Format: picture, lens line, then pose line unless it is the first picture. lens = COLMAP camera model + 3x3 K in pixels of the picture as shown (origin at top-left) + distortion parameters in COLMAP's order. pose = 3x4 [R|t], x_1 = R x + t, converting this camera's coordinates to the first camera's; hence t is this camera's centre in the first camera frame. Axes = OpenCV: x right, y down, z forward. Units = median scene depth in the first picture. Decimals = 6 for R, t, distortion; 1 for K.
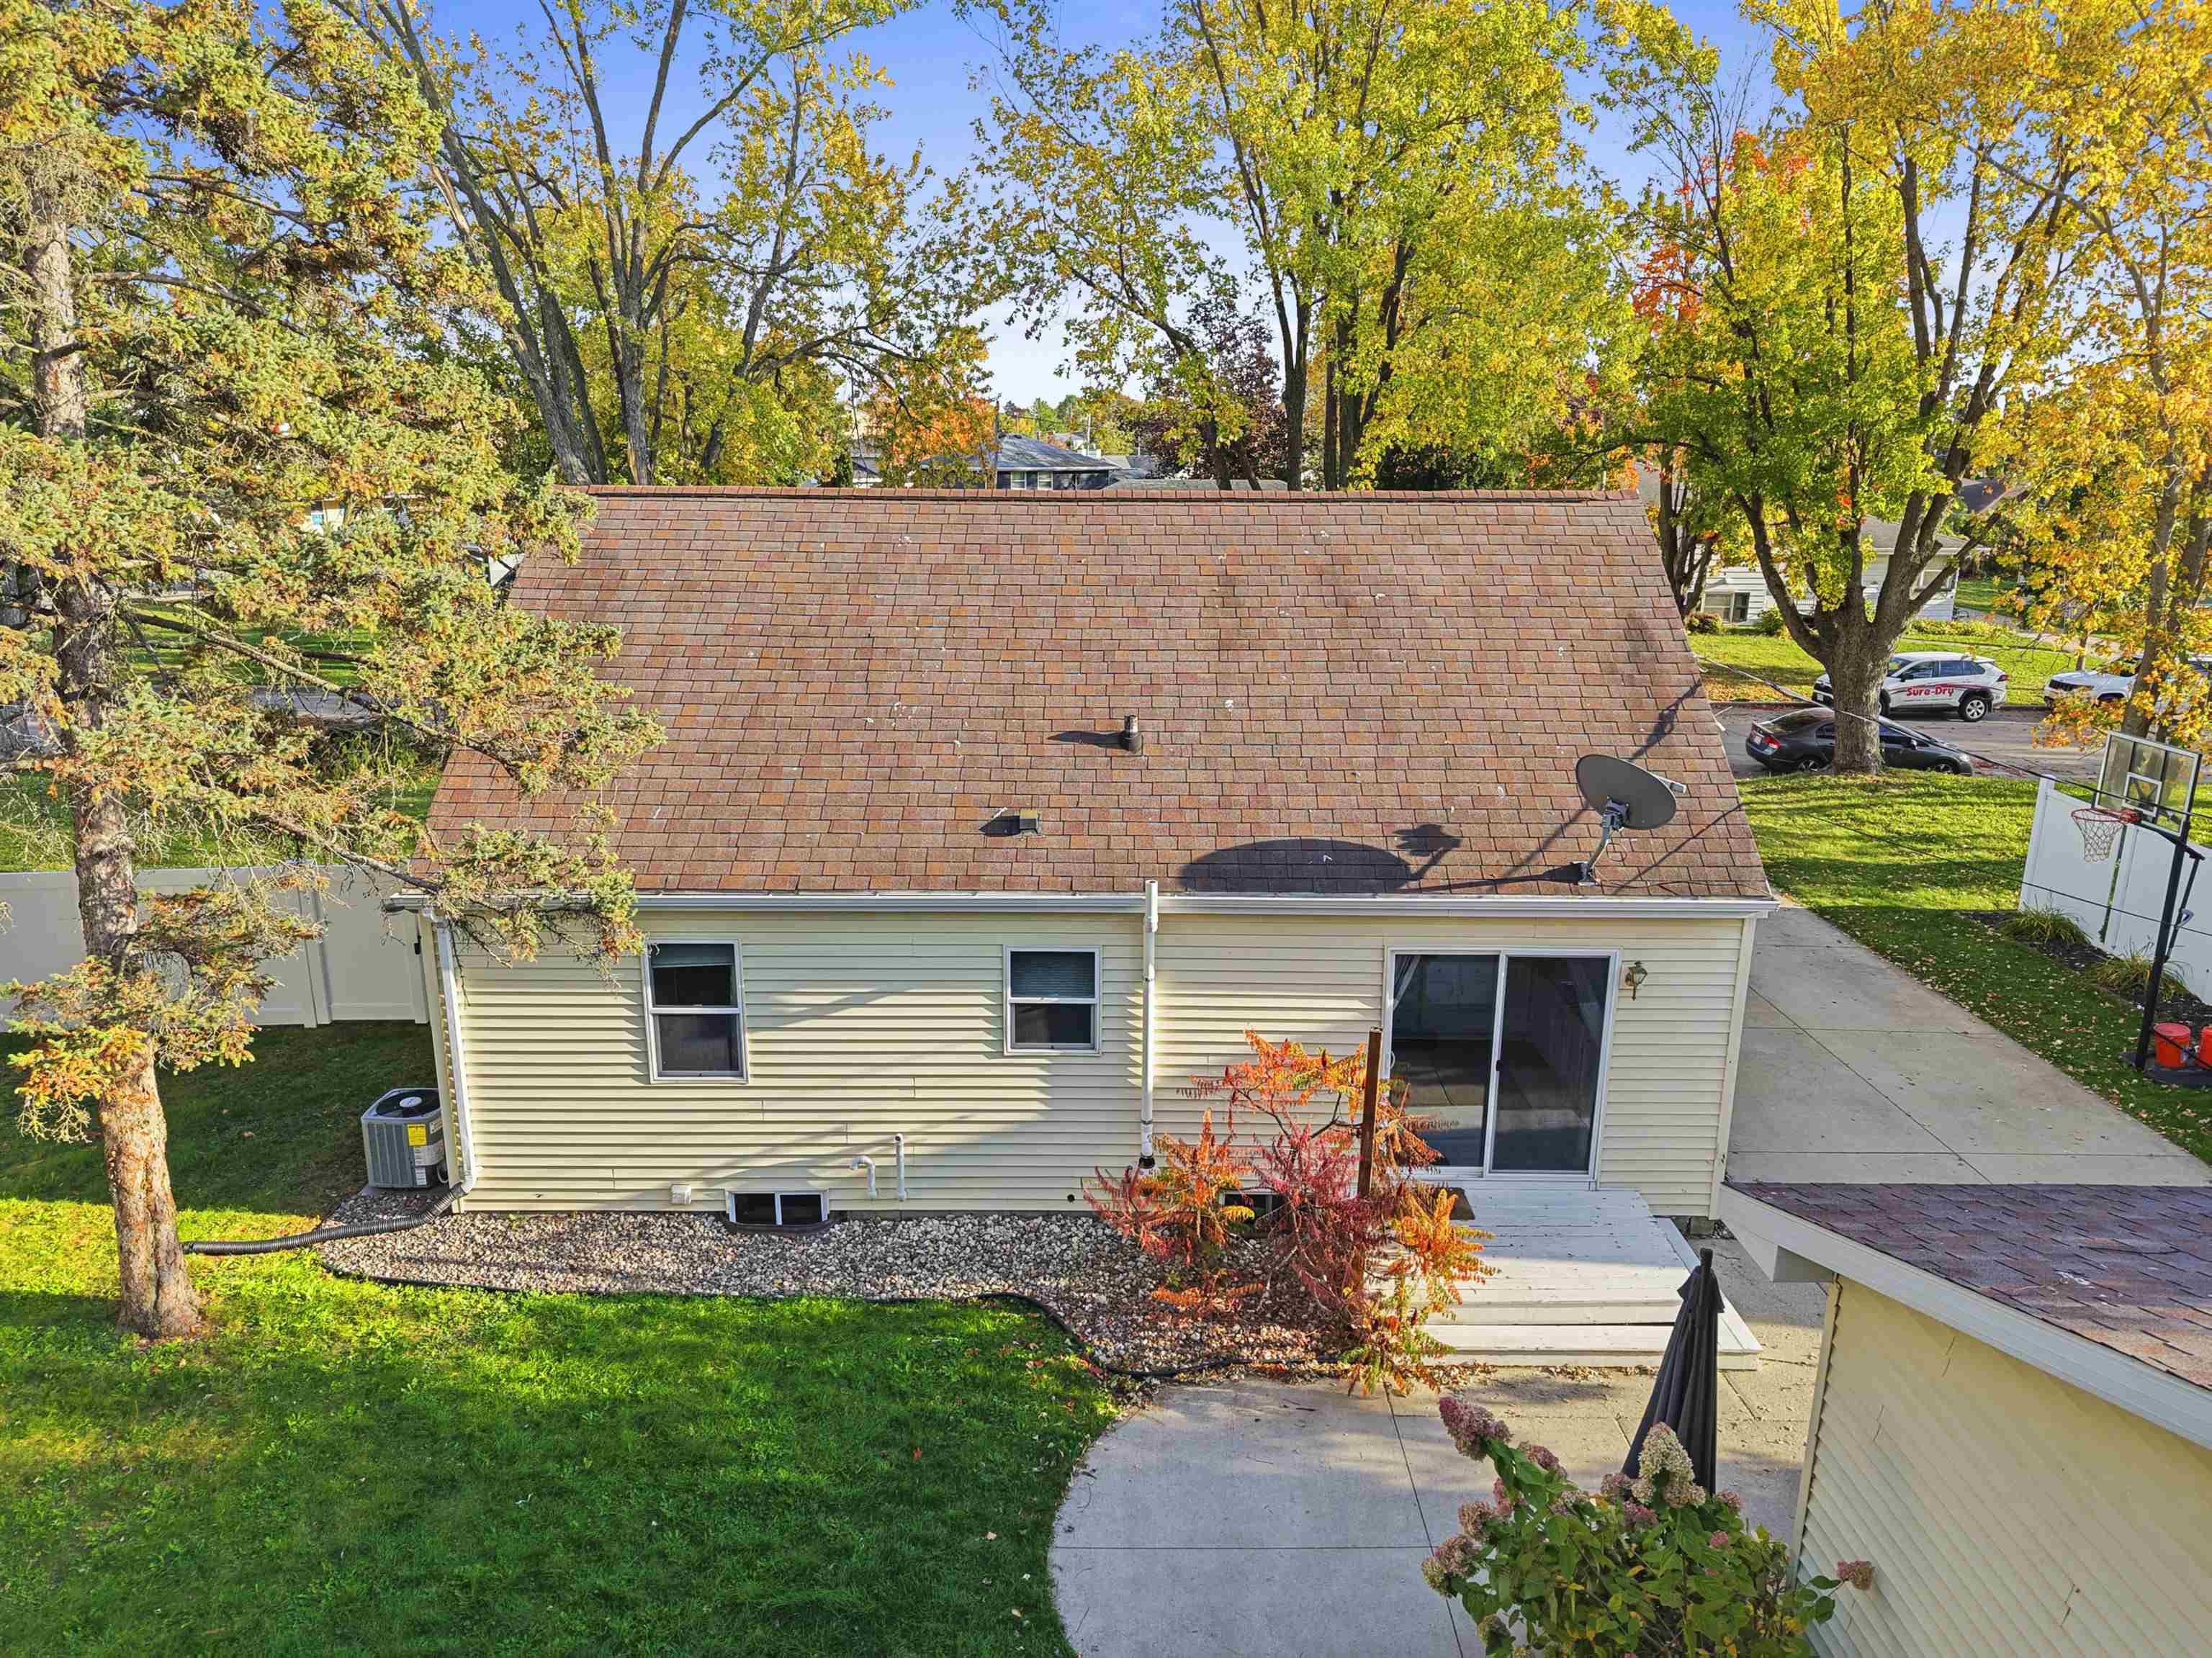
lens RADIAL K [[1550.3, 0, 1101.5], [0, 1550.3, 787.3], [0, 0, 1]] dist [0.128766, -0.200552]
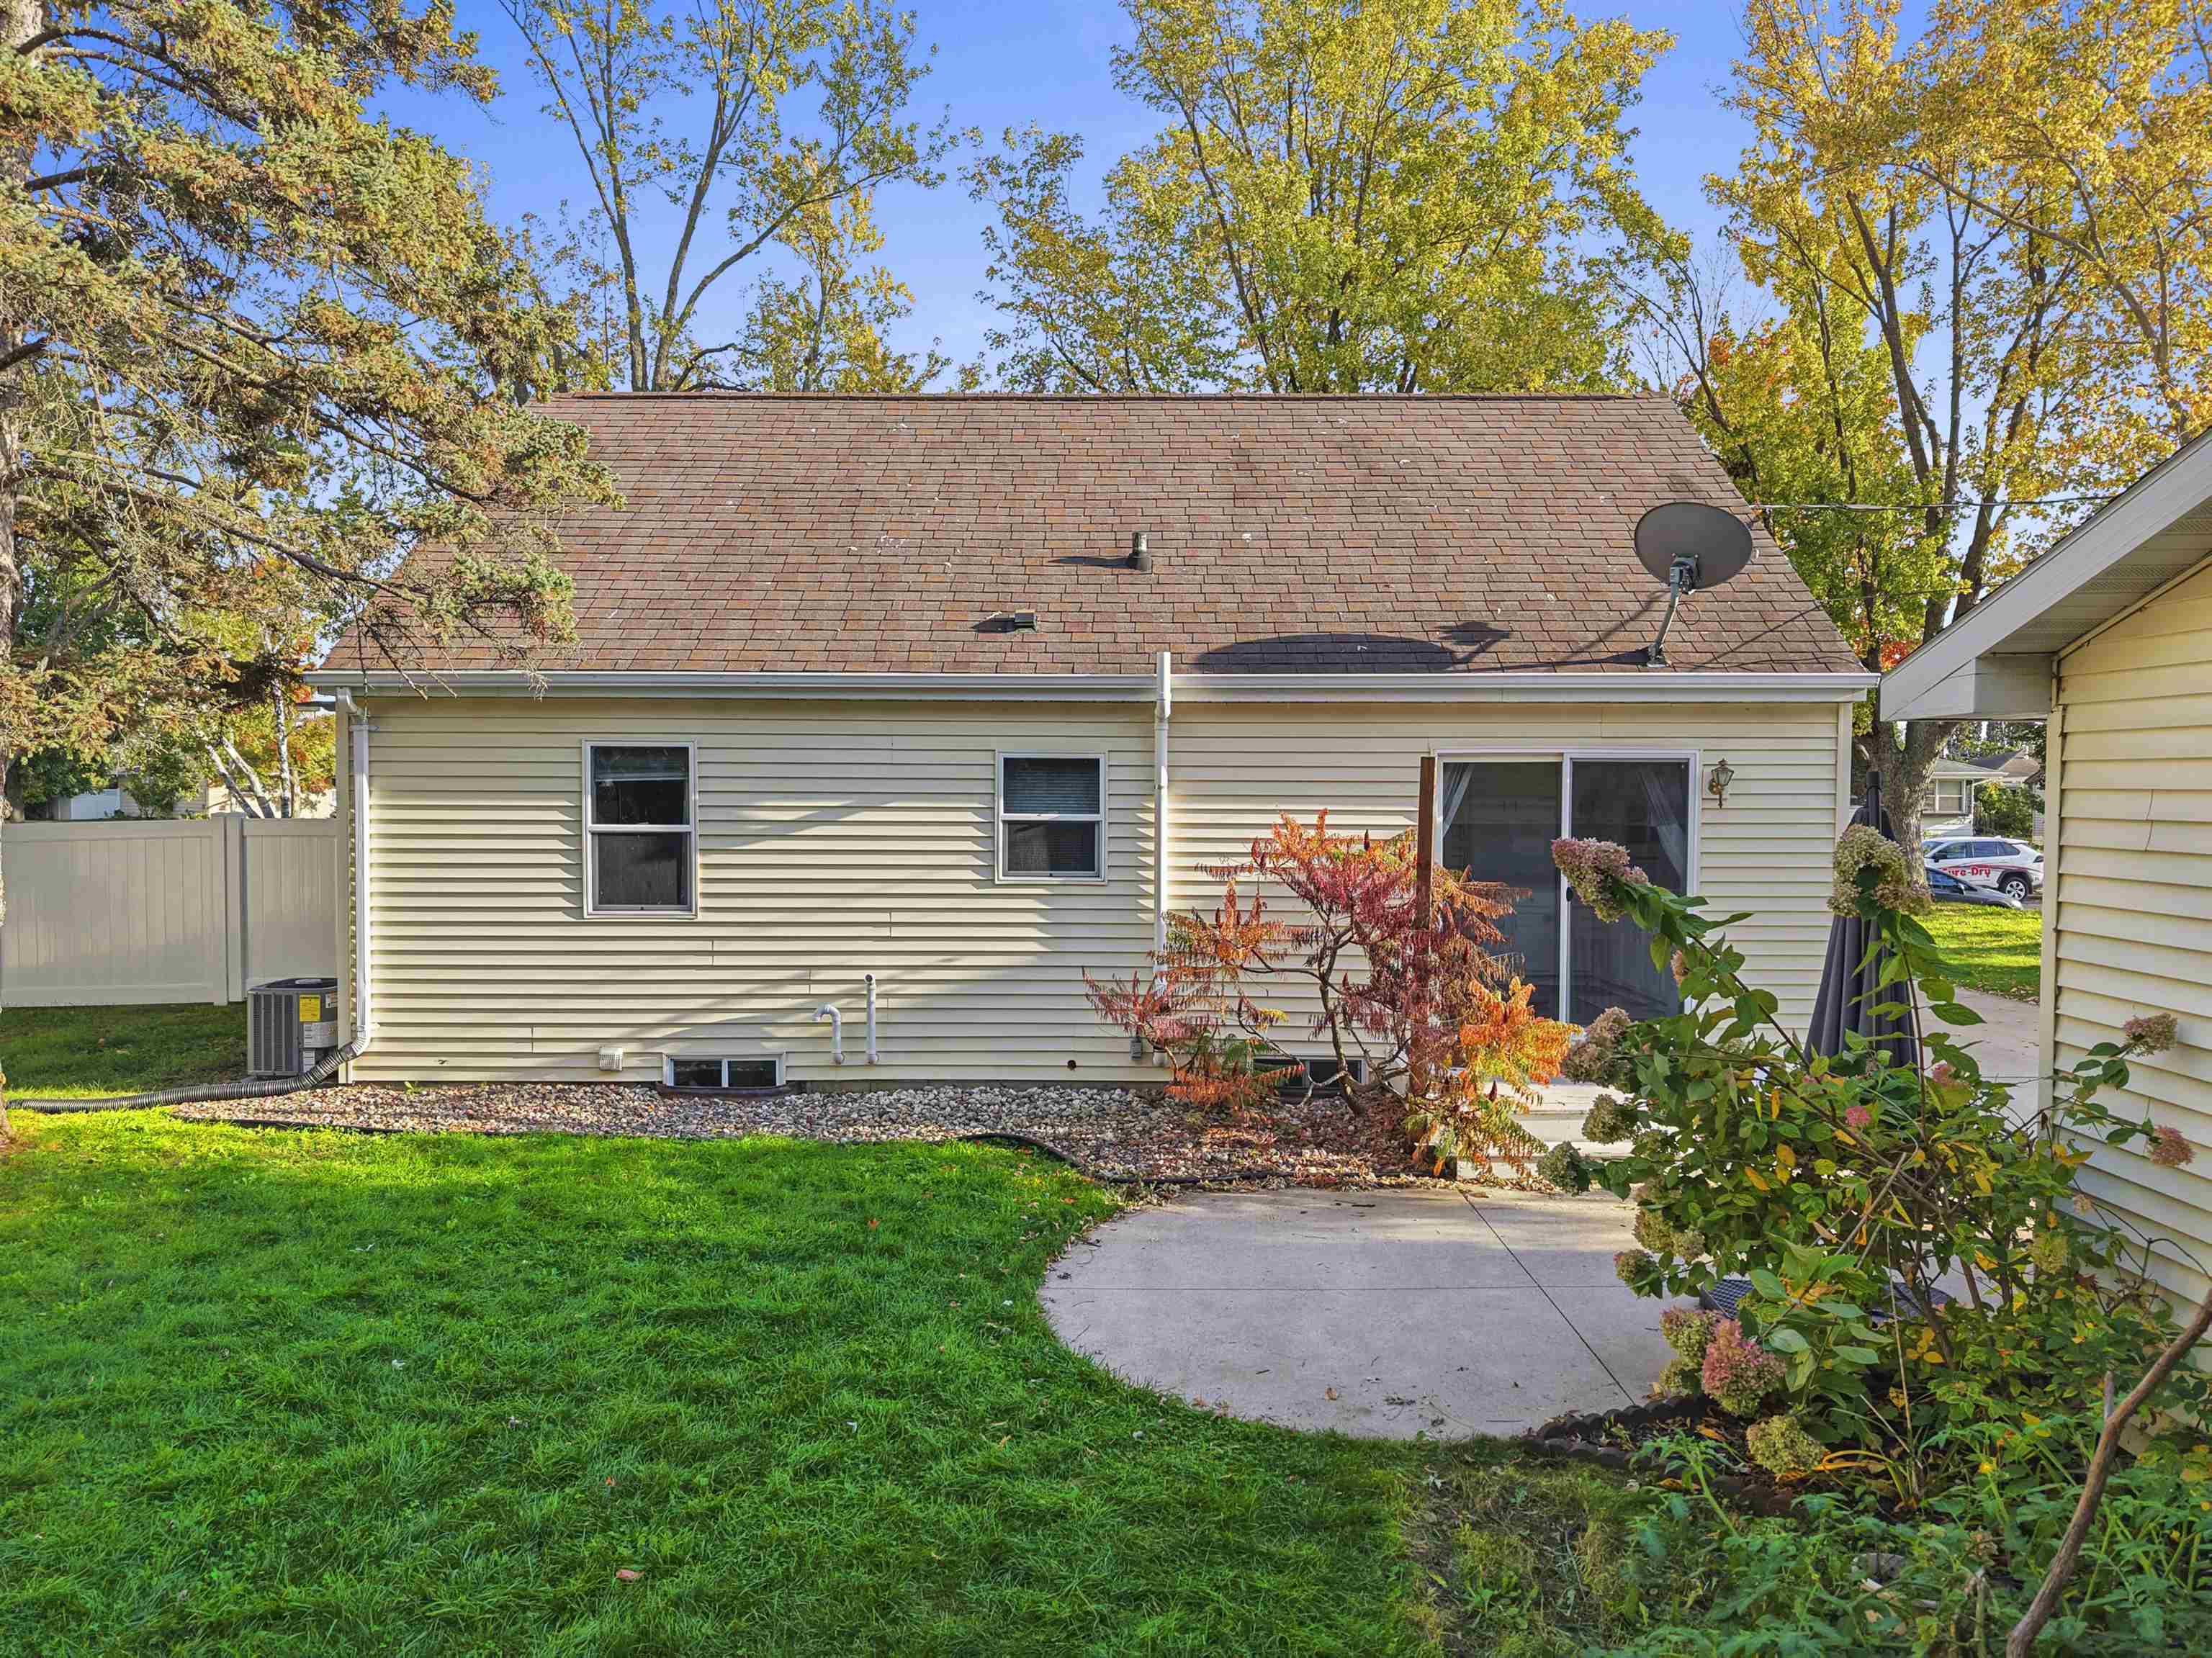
lens RADIAL K [[1525.3, 0, 1106.0], [0, 1525.3, 829.0], [0, 0, 1]] dist [0.102121, -0.149979]
pose [[0.999991, -0.002221, -0.003648, 0.002246], [0.001285, 0.971024, -0.238978, 0.346083], [0.004073, 0.238971, 0.971018, 0.171087]]
